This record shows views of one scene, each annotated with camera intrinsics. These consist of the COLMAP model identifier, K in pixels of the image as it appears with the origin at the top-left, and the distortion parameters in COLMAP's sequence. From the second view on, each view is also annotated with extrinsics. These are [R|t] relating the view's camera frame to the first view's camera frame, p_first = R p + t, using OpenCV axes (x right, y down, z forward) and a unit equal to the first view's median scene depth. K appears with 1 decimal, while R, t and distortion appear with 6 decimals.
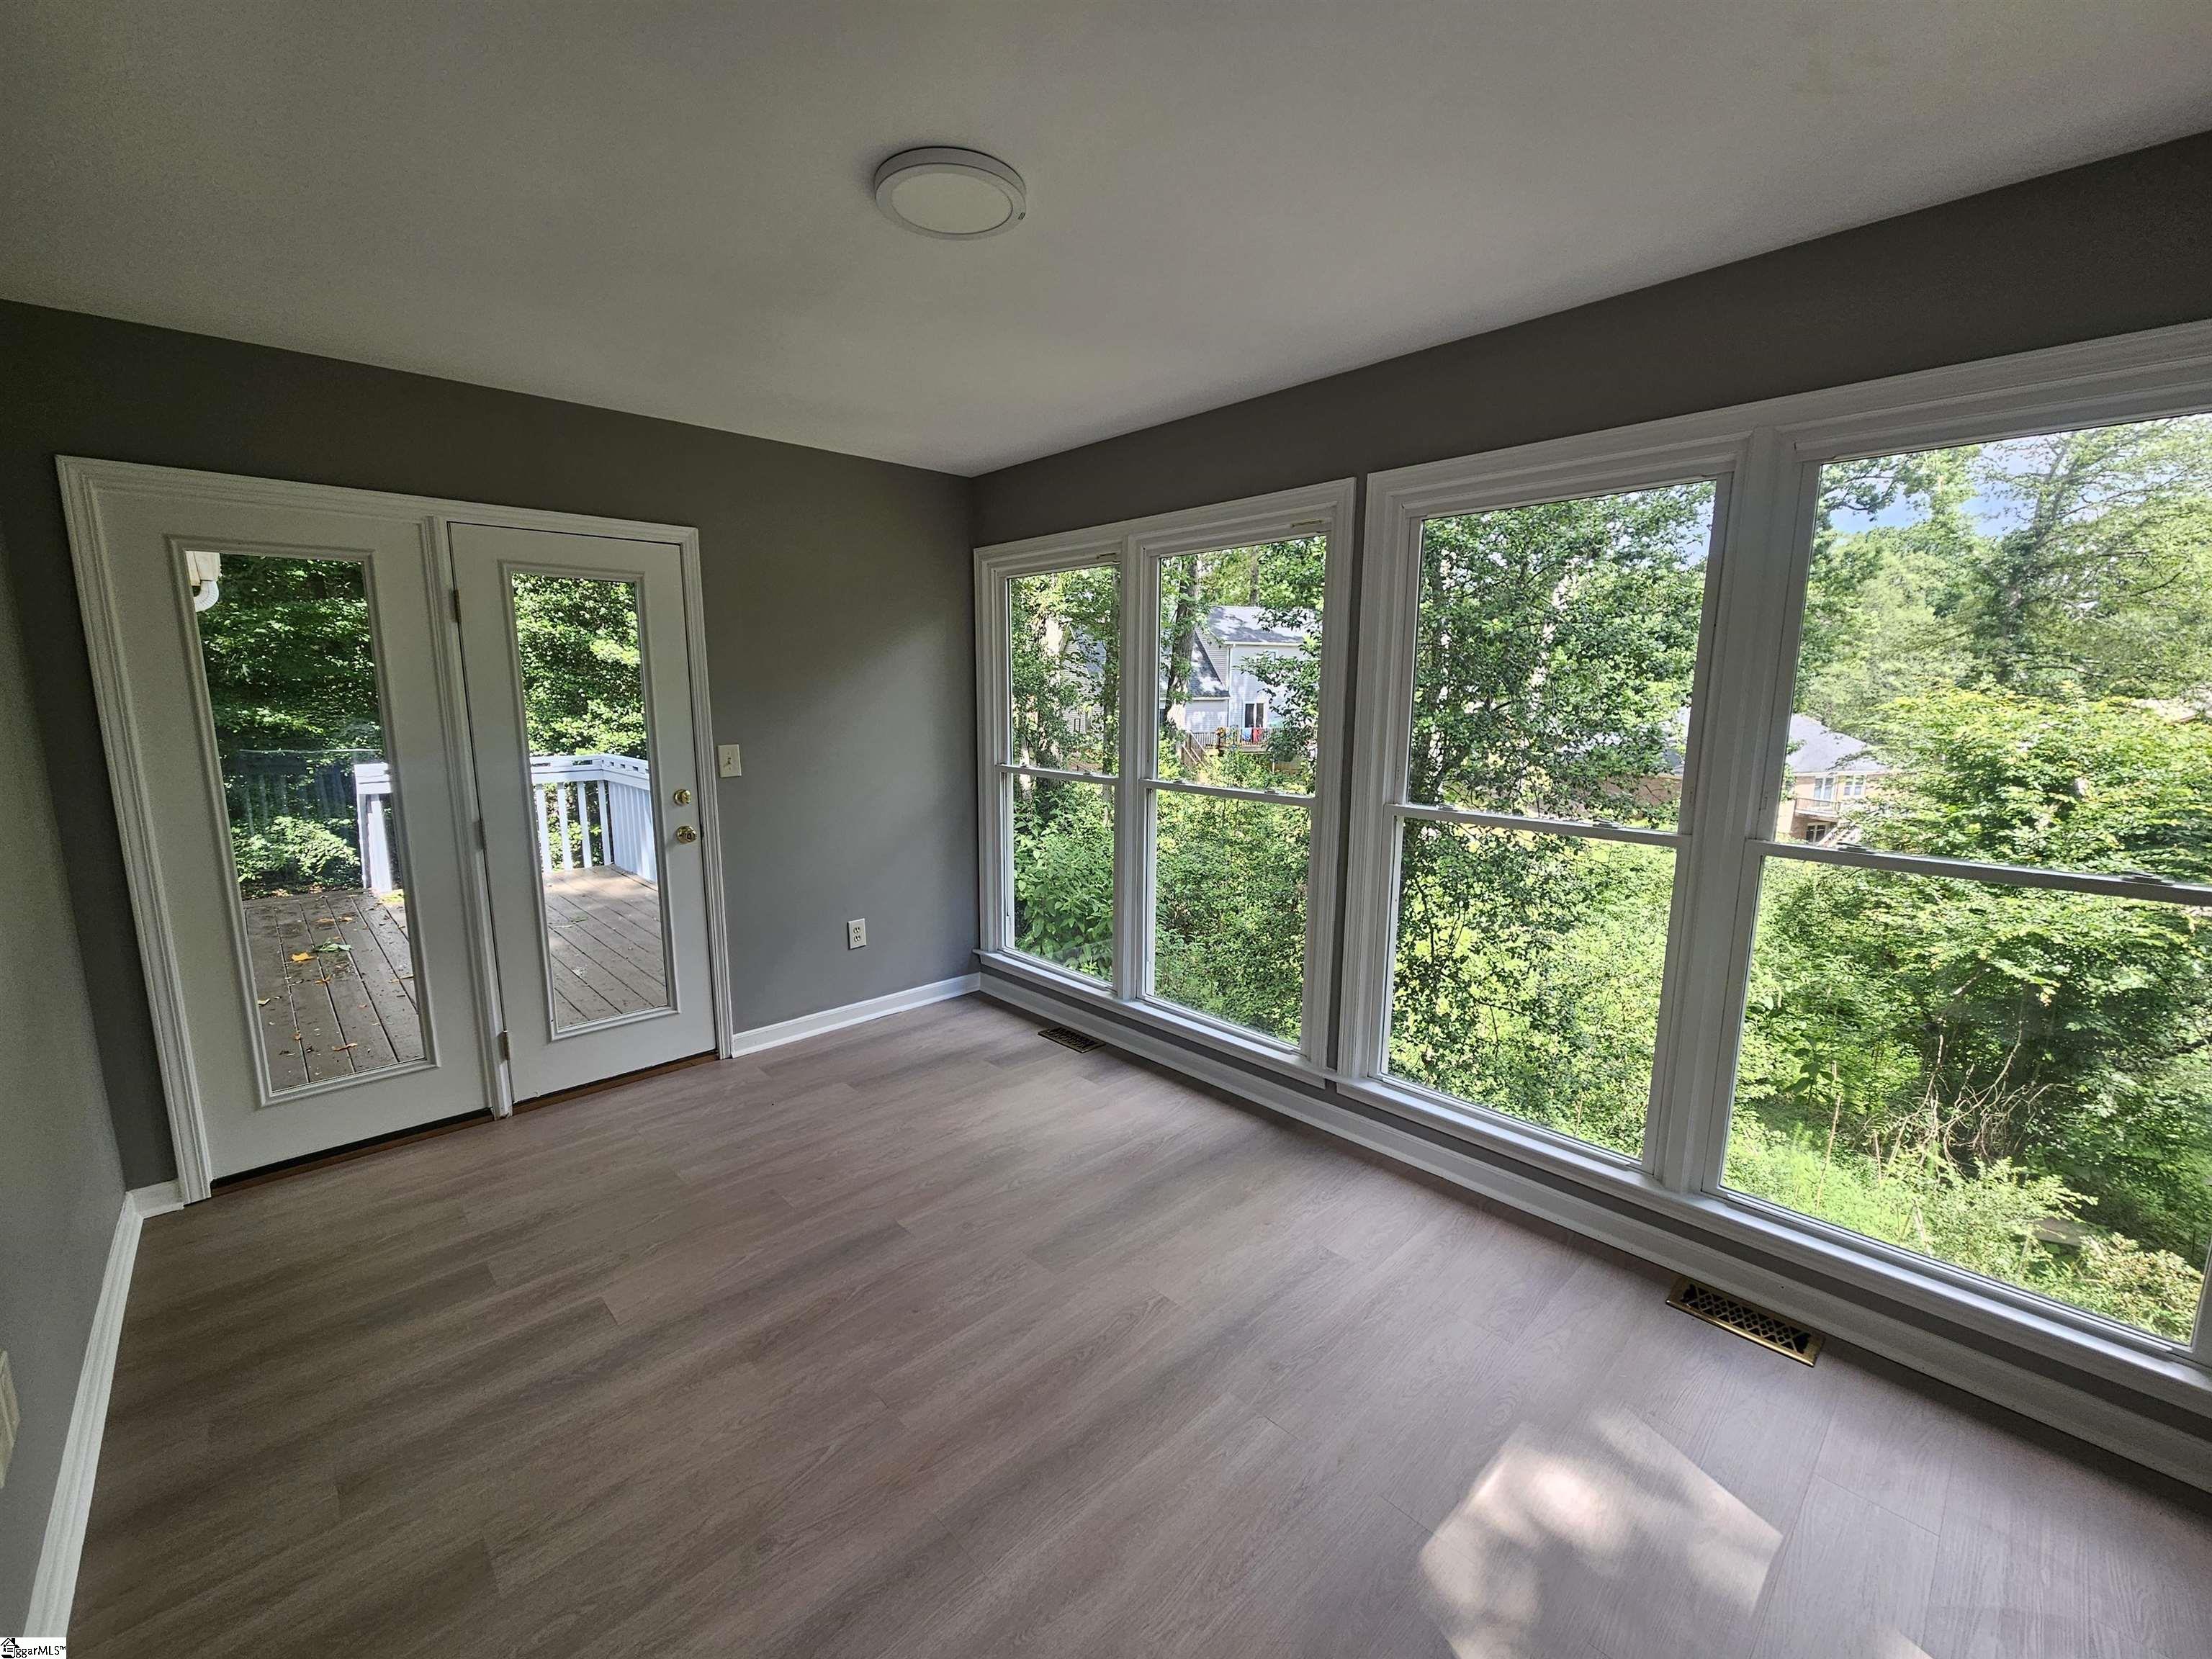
lens RADIAL K [[909.3, 0, 1103.3], [0, 909.3, 838.1], [0, 0, 1]] dist [0.000926, 0.000431]
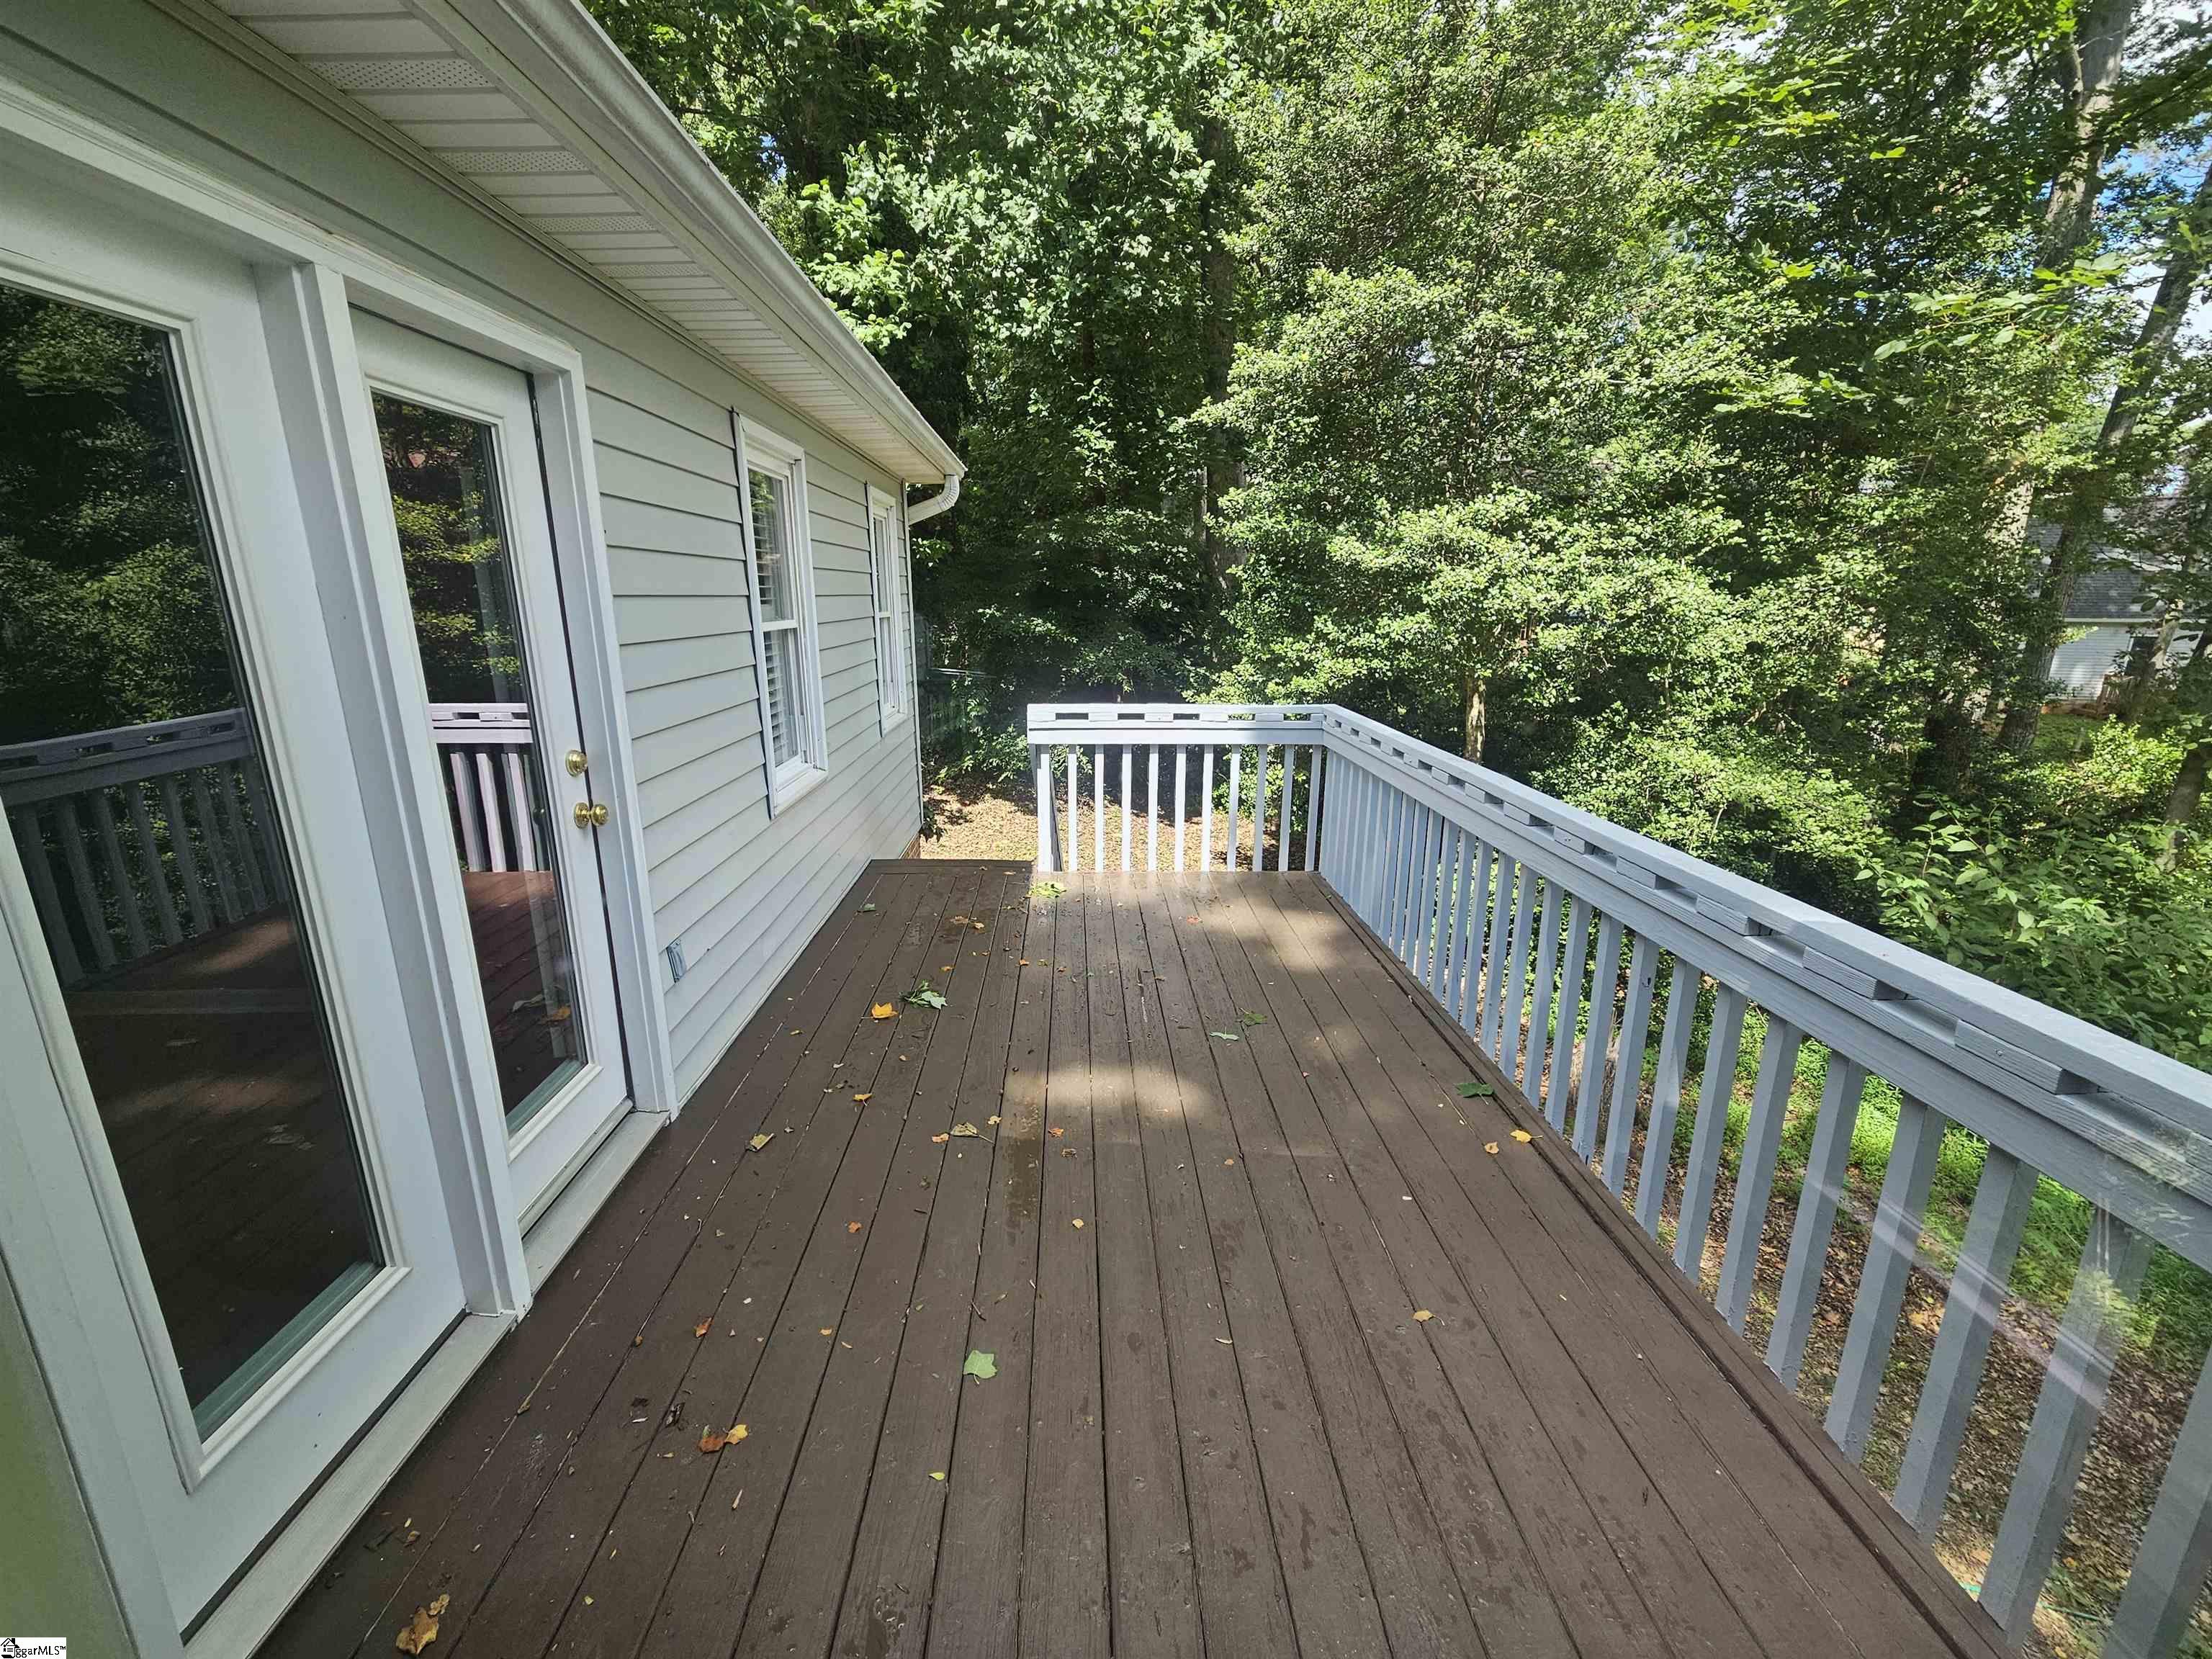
lens RADIAL K [[909.3, 0, 1110.5], [0, 909.3, 818.5], [0, 0, 1]] dist [0.000926, 0.000431]
pose [[0.749830, 0.159319, -0.642162, -0.161806], [-0.111757, 0.987128, 0.114410, -0.047690], [0.652124, -0.014022, 0.757983, 0.279270]]
